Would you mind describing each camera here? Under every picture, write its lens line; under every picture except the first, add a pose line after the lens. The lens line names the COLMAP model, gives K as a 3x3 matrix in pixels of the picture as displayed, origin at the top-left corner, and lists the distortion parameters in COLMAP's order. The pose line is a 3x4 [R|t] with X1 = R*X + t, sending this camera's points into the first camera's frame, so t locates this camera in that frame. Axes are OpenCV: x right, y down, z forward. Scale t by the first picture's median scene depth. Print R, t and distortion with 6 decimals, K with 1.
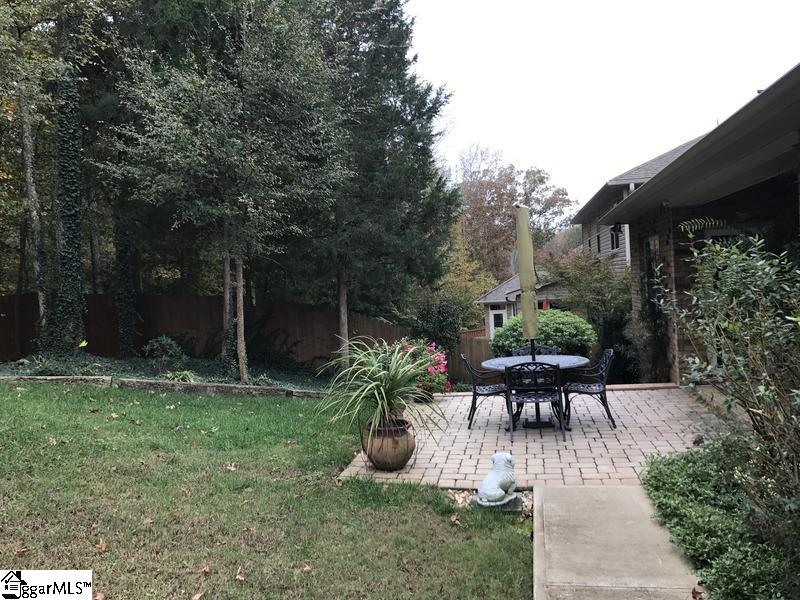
lens RADIAL K [[646.7, 0, 402.6], [0, 646.7, 293.7], [0, 0, 1]] dist [0.013947, -0.003926]
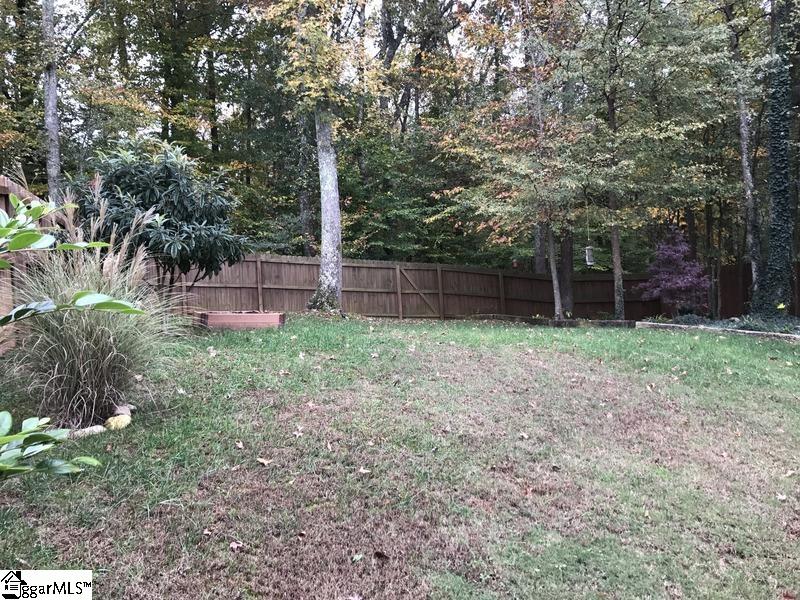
lens RADIAL K [[646.7, 0, 402.6], [0, 646.7, 293.7], [0, 0, 1]] dist [0.013947, -0.003926]
pose [[0.502841, 0.026236, -0.863980, 0.132714], [0.012990, 0.999197, 0.037902, 0.003569], [0.864281, -0.030281, 0.502097, -0.120695]]
